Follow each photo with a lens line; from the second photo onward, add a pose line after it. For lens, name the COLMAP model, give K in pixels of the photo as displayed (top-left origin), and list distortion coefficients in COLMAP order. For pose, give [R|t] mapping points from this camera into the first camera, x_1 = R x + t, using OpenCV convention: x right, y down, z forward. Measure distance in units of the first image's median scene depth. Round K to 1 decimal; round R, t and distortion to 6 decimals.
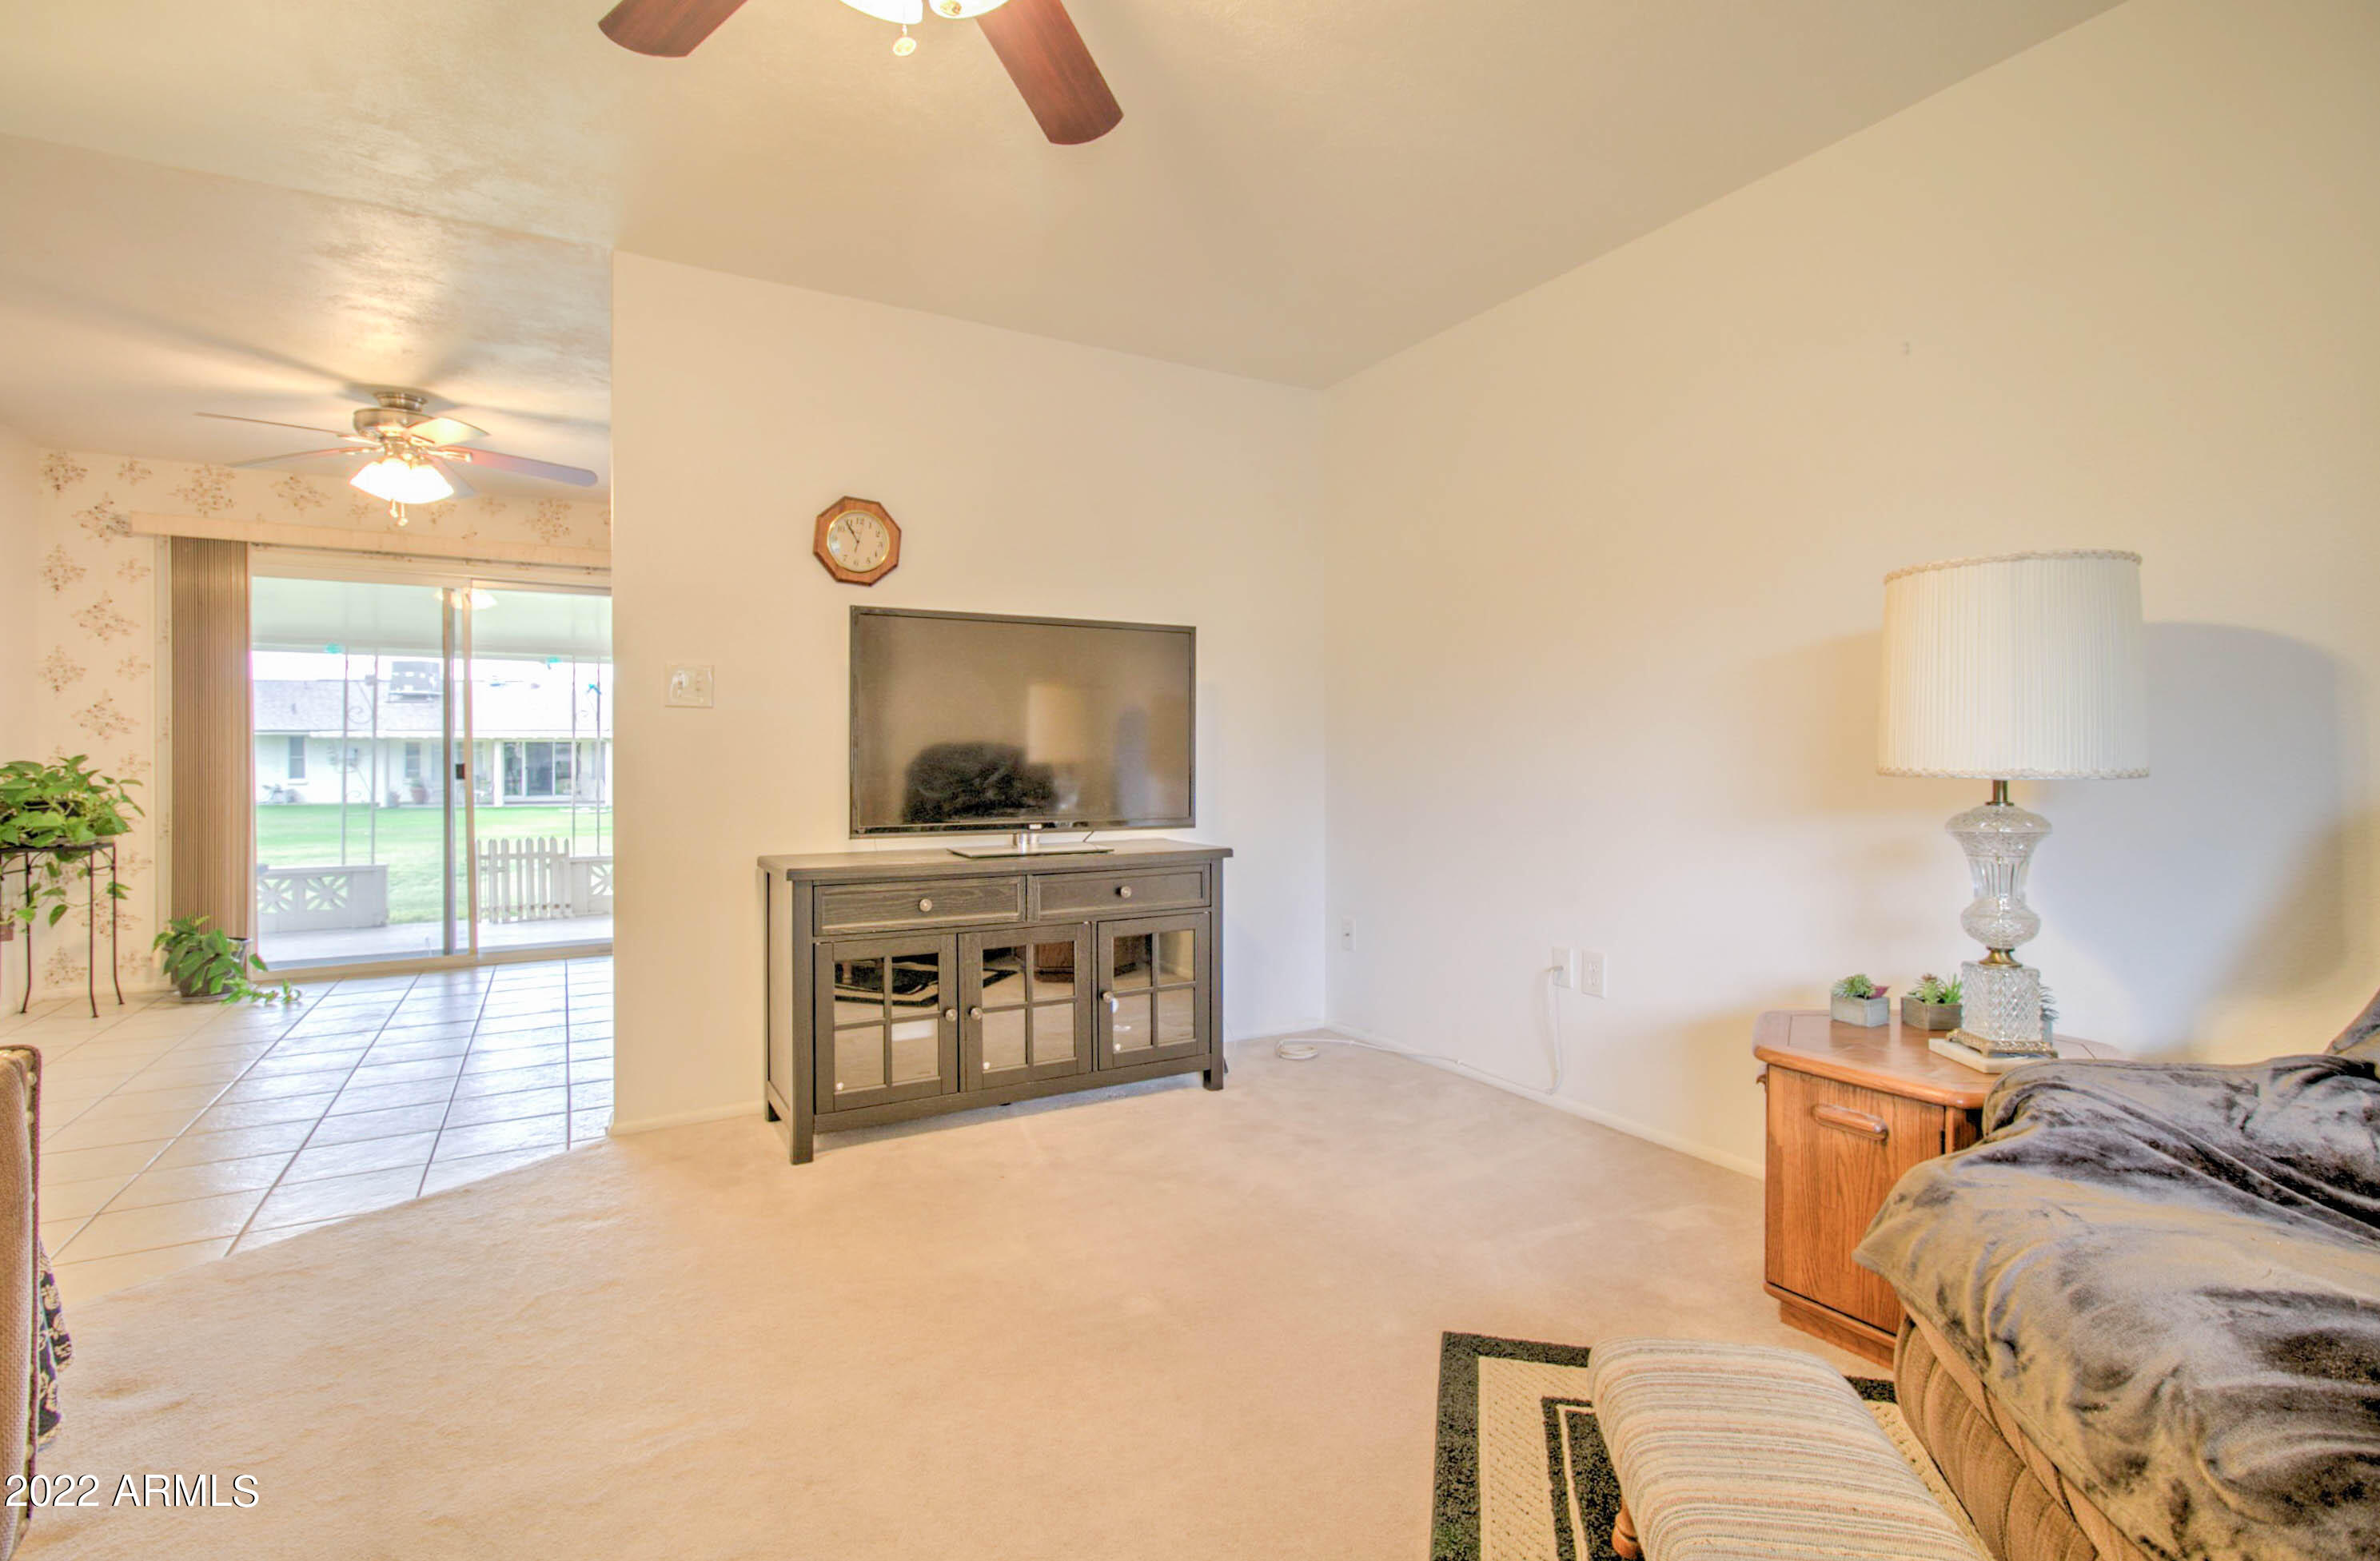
lens RADIAL K [[1090.9, 0, 1180.4], [0, 1090.9, 778.6], [0, 0, 1]] dist [-0.003613, -0.001037]
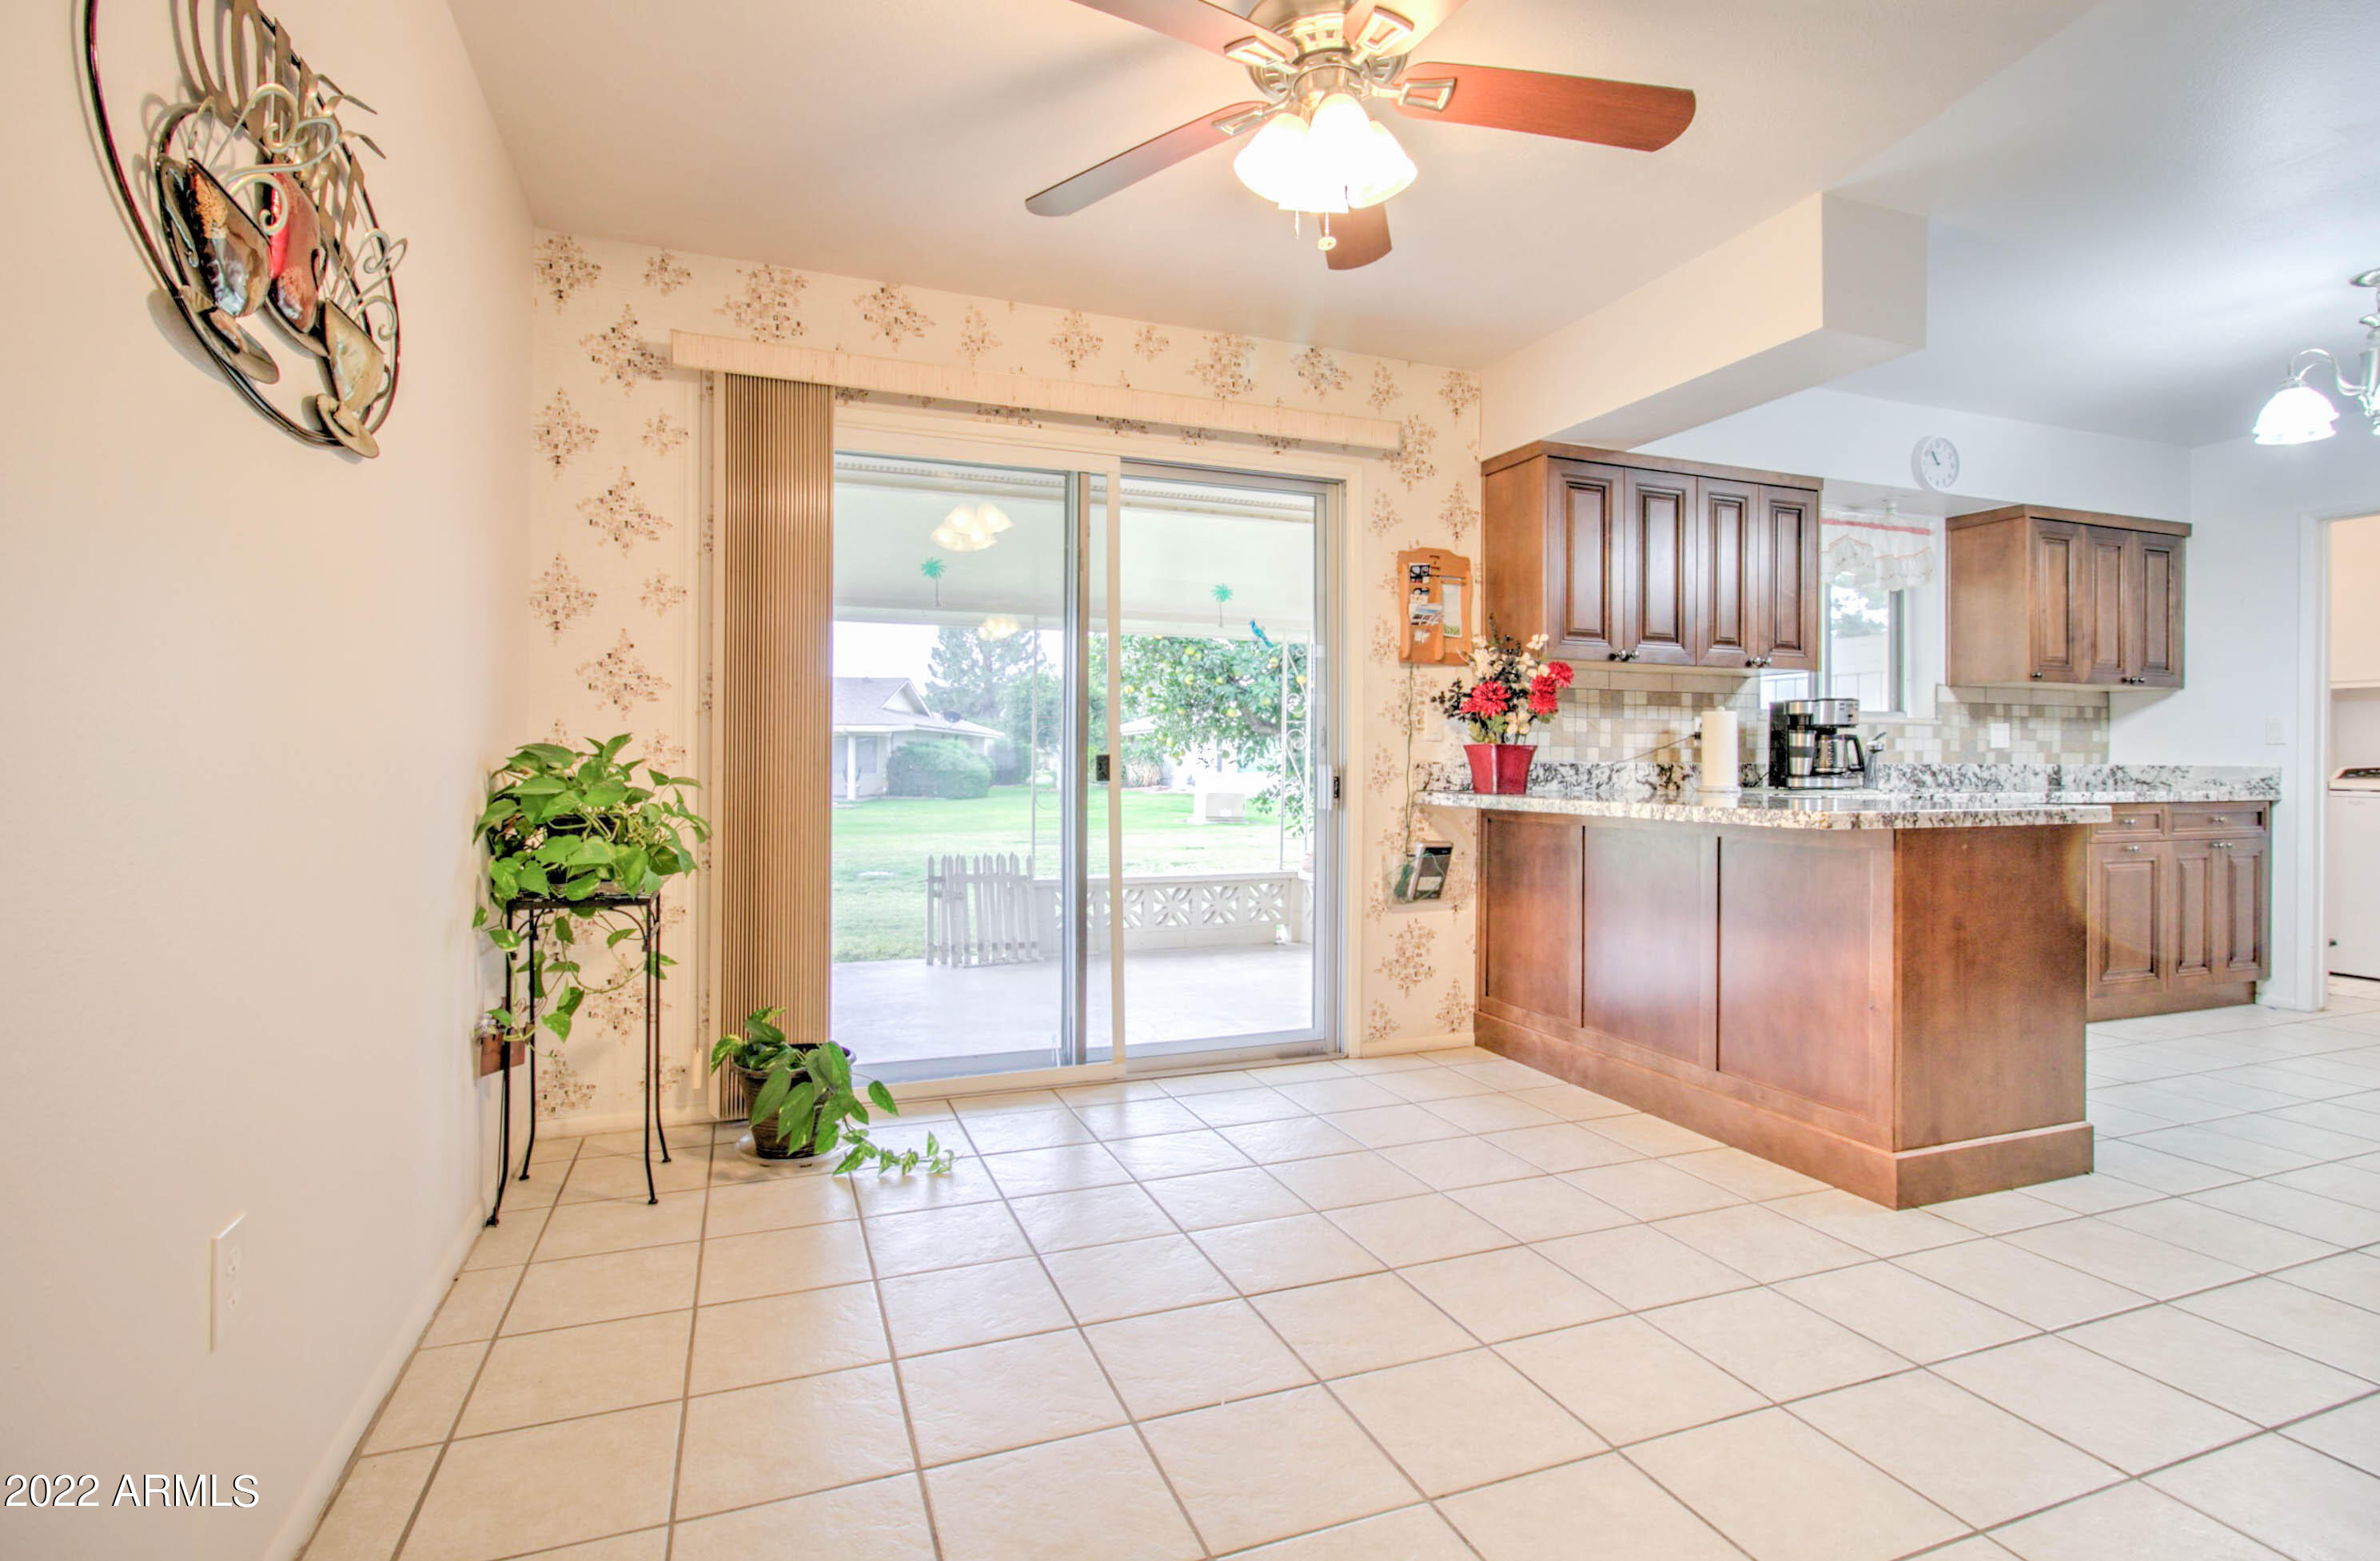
lens RADIAL K [[1126.3, 0, 1226.5], [0, 1126.3, 775.0], [0, 0, 1]] dist [0.001940, 0.000439]
pose [[0.991876, 0.009829, -0.126831, -0.580150], [-0.010103, 0.999948, -0.001512, -0.002619], [0.126810, 0.002781, 0.991923, 0.421011]]
